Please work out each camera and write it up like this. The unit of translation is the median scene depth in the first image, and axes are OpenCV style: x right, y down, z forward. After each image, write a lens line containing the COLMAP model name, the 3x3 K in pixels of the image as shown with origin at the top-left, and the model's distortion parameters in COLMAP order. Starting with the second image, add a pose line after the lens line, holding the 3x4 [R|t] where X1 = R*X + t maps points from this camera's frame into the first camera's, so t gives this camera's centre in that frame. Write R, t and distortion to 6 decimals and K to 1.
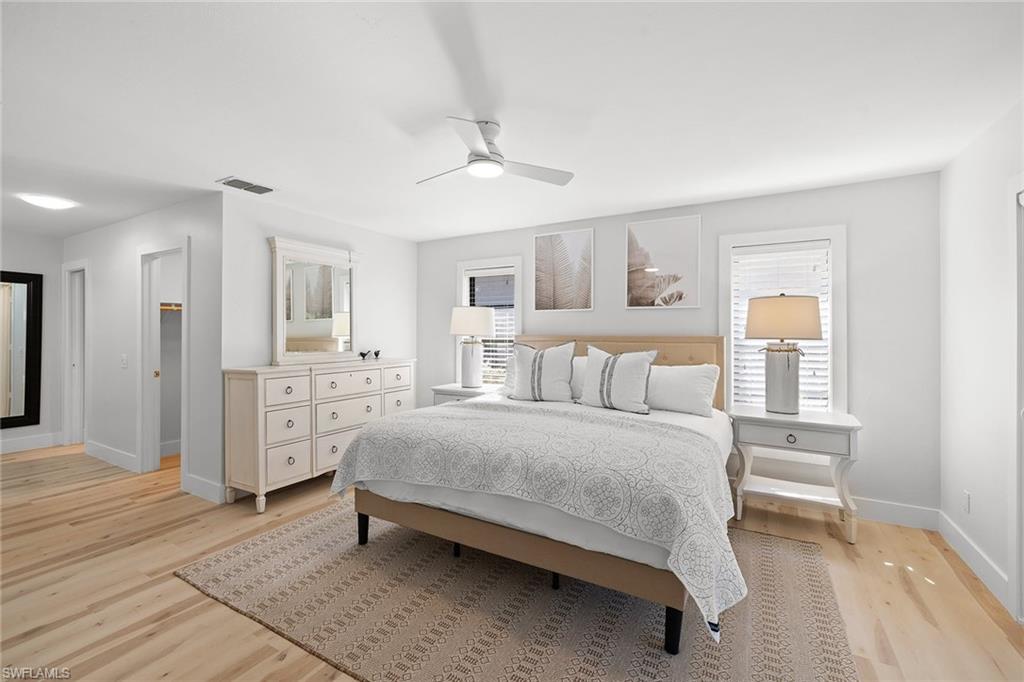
lens RADIAL K [[435.7, 0, 513.4], [0, 435.7, 332.8], [0, 0, 1]] dist [0.003252, 0.000470]
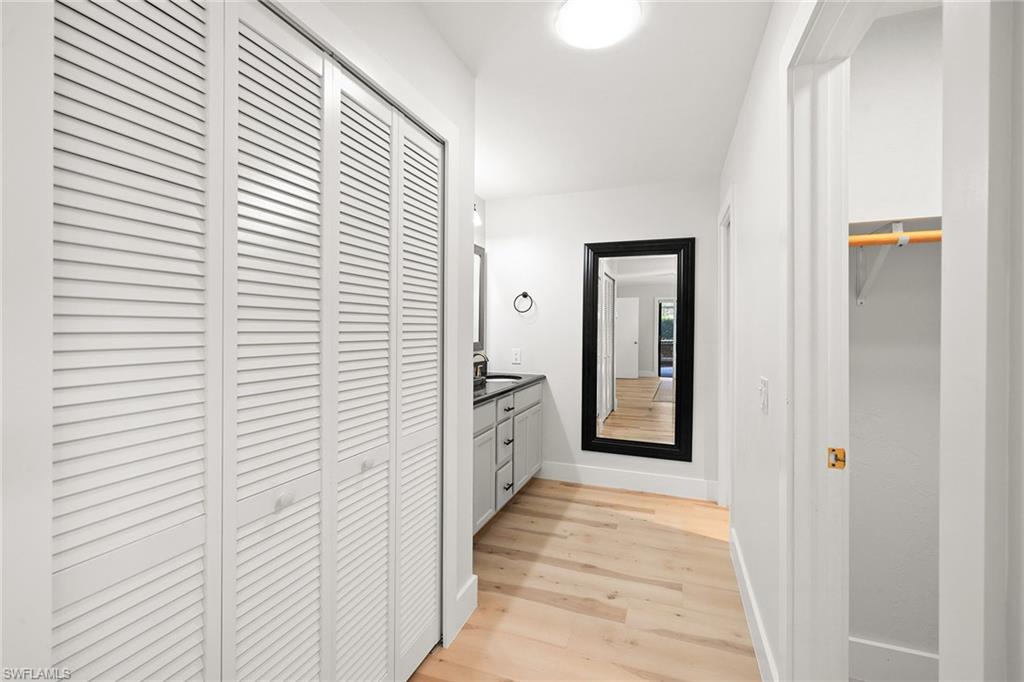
lens RADIAL K [[435.7, 0, 513.4], [0, 435.7, 332.8], [0, 0, 1]] dist [0.003252, 0.000470]
pose [[0.167899, 0.016389, -0.985668, -0.543837], [-0.007558, 0.999854, 0.015337, 0.001900], [0.985775, 0.004875, 0.167999, 0.711591]]
